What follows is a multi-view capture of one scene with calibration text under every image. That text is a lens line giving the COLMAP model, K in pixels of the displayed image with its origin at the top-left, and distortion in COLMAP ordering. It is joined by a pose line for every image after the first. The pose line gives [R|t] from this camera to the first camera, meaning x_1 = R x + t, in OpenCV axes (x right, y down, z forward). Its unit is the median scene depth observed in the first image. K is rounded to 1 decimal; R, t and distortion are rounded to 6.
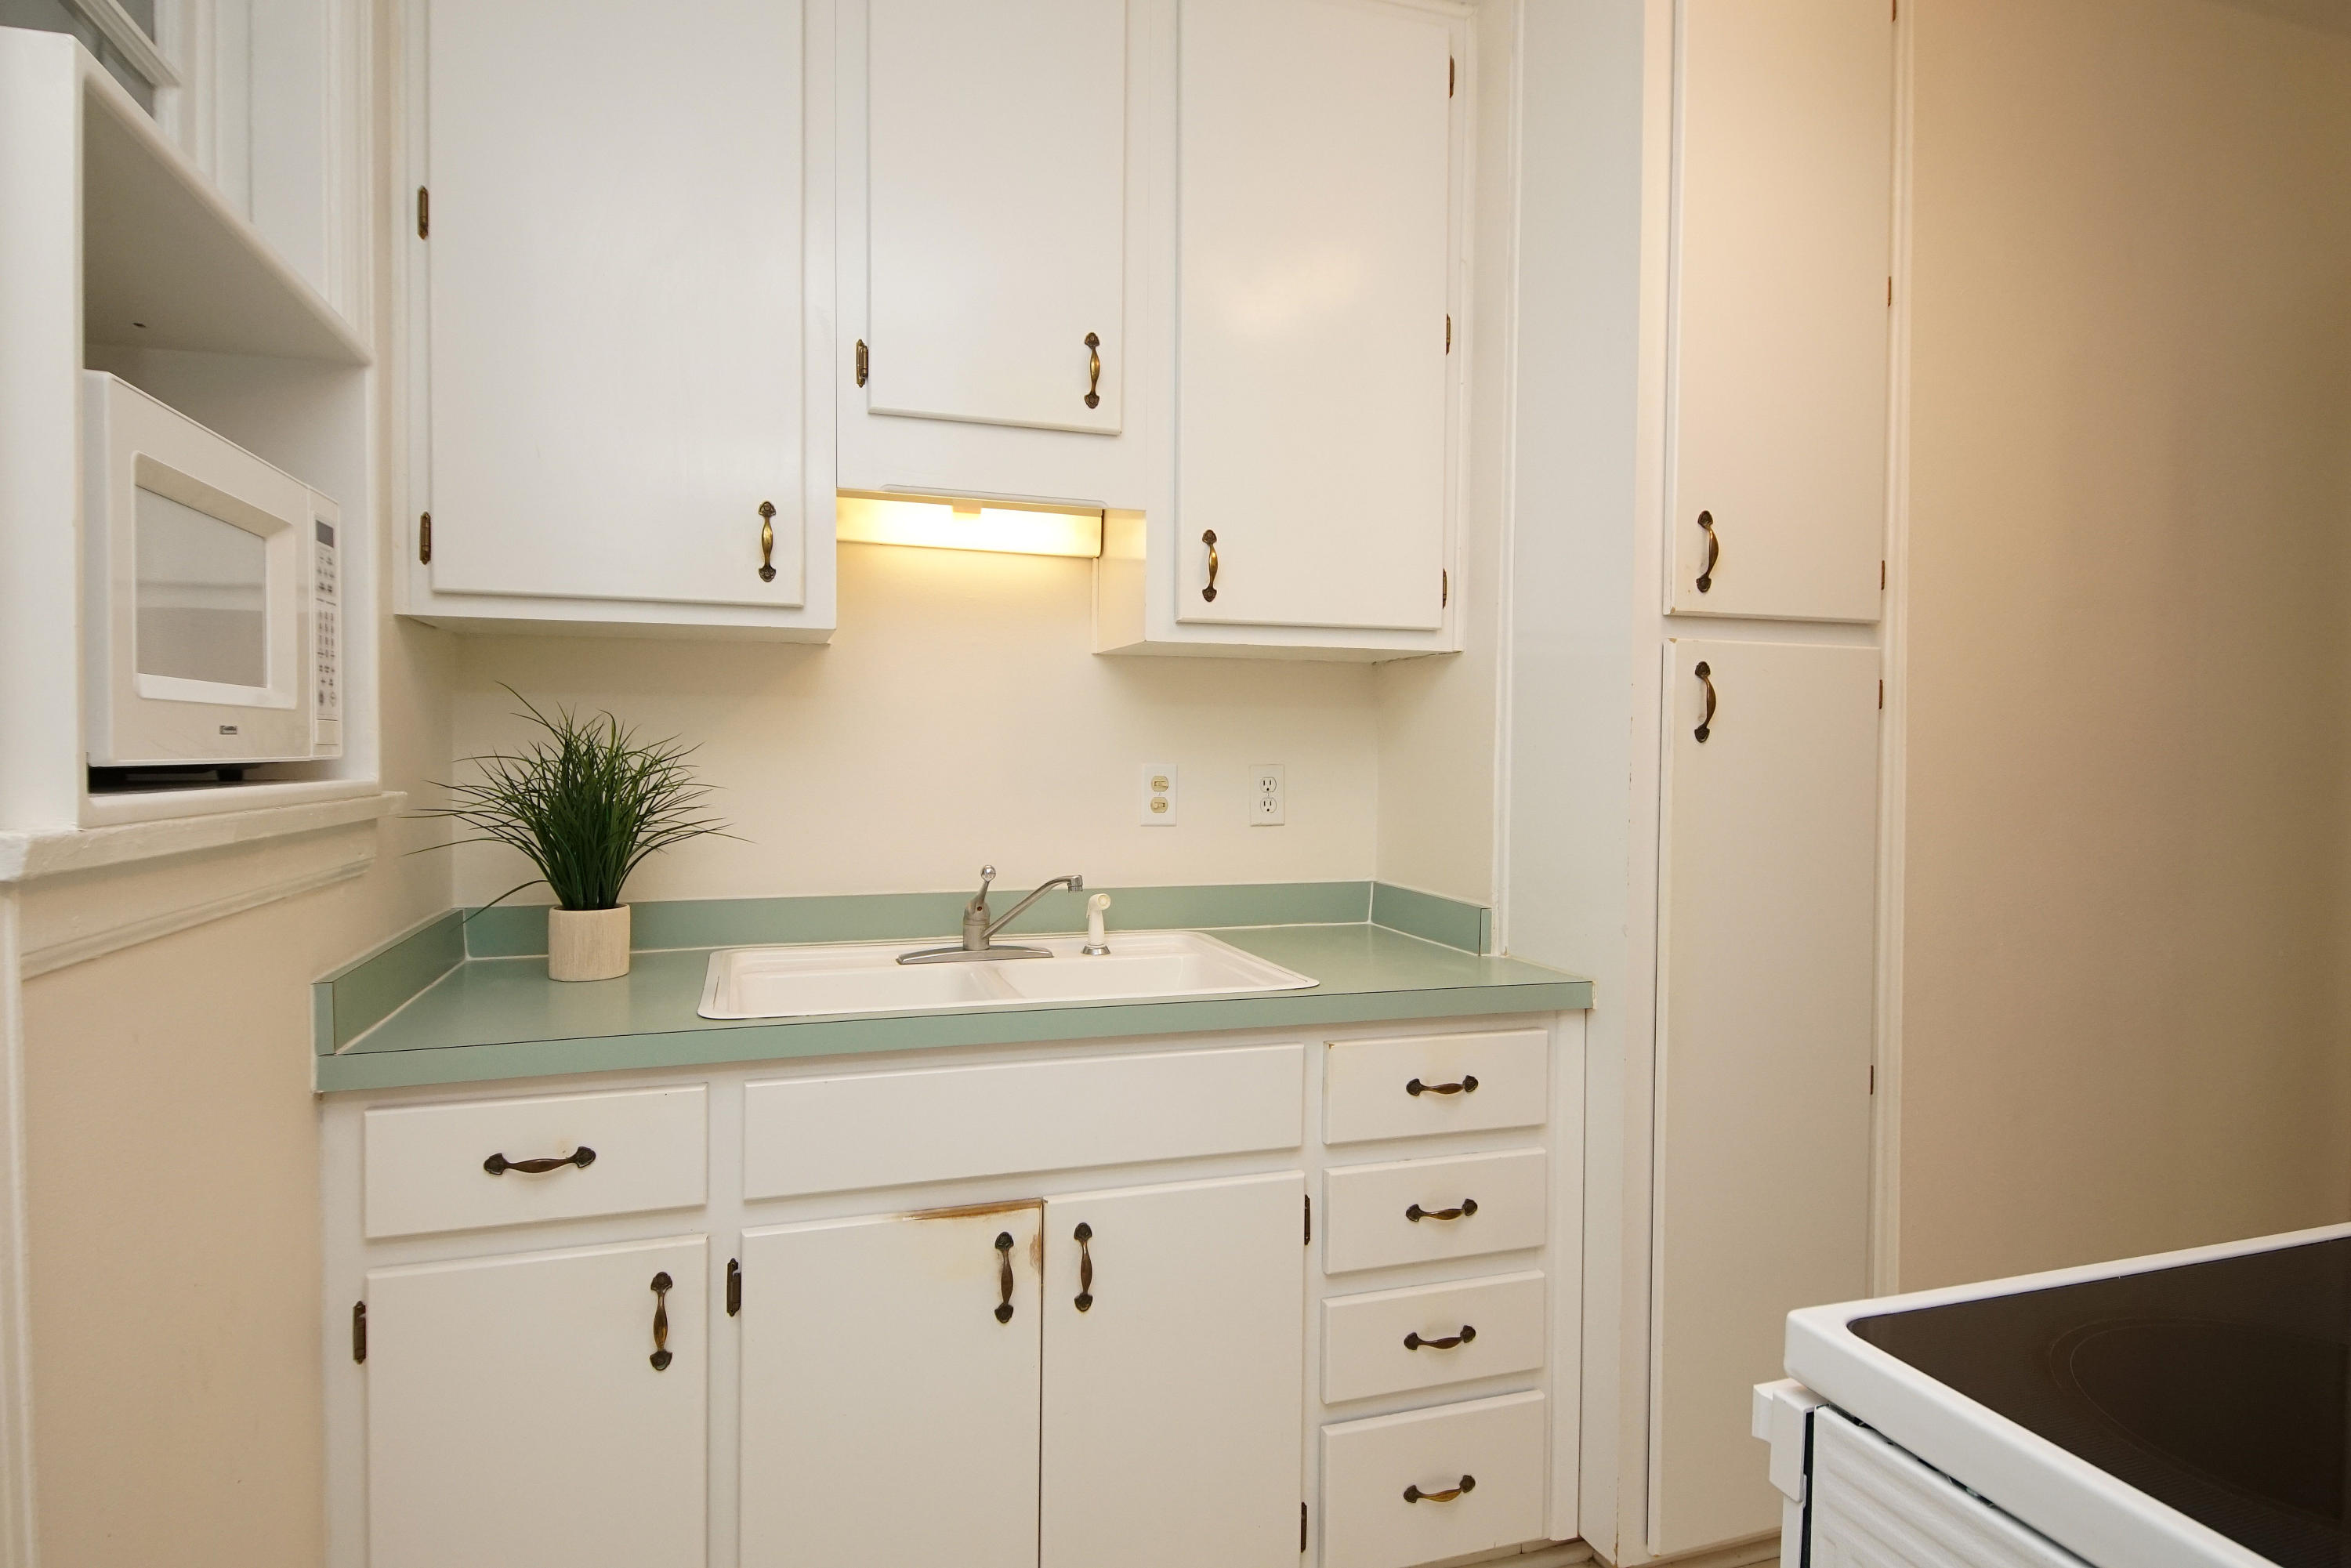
lens RADIAL K [[1265.6, 0, 1175.5], [0, 1265.6, 784.0], [0, 0, 1]] dist [0.030584, -0.024222]
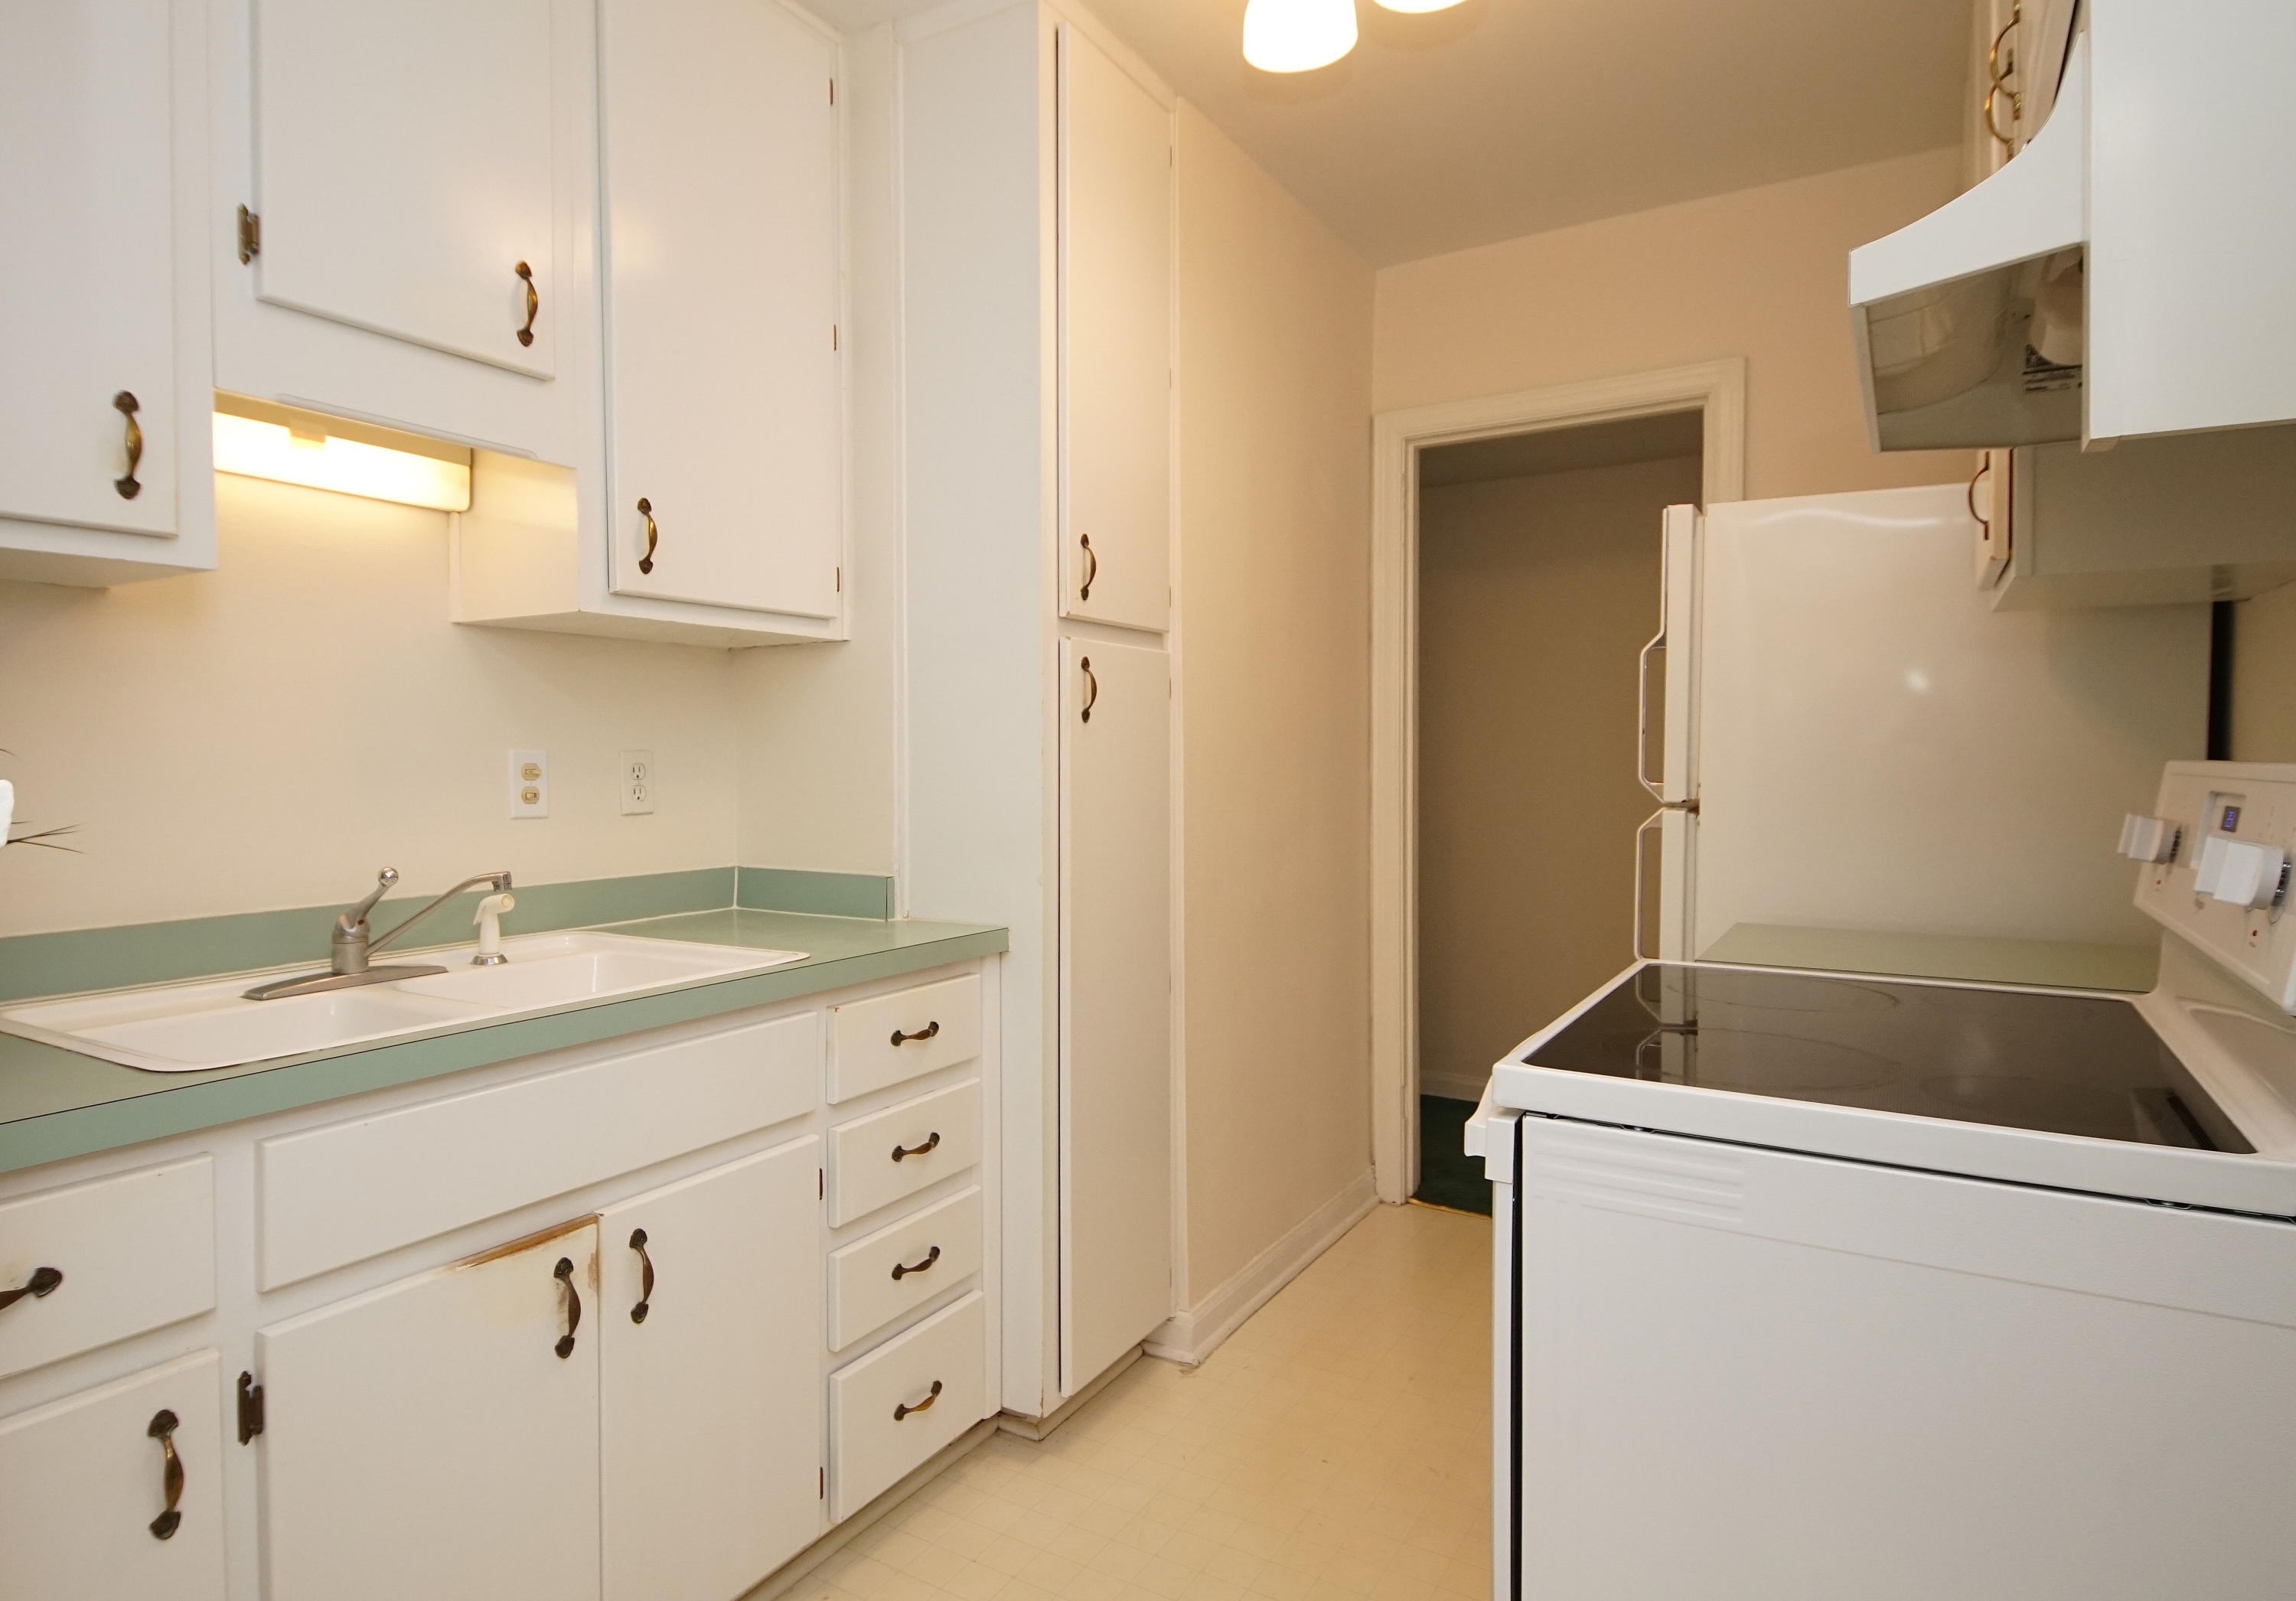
lens RADIAL K [[1251.8, 0, 1148.0], [0, 1251.8, 800.5], [0, 0, 1]] dist [0.039903, -0.031708]
pose [[0.761271, -0.036586, 0.647401, -0.305888], [0.030806, 0.999320, 0.020249, 0.018454], [-0.647702, 0.004529, 0.761880, 0.037149]]
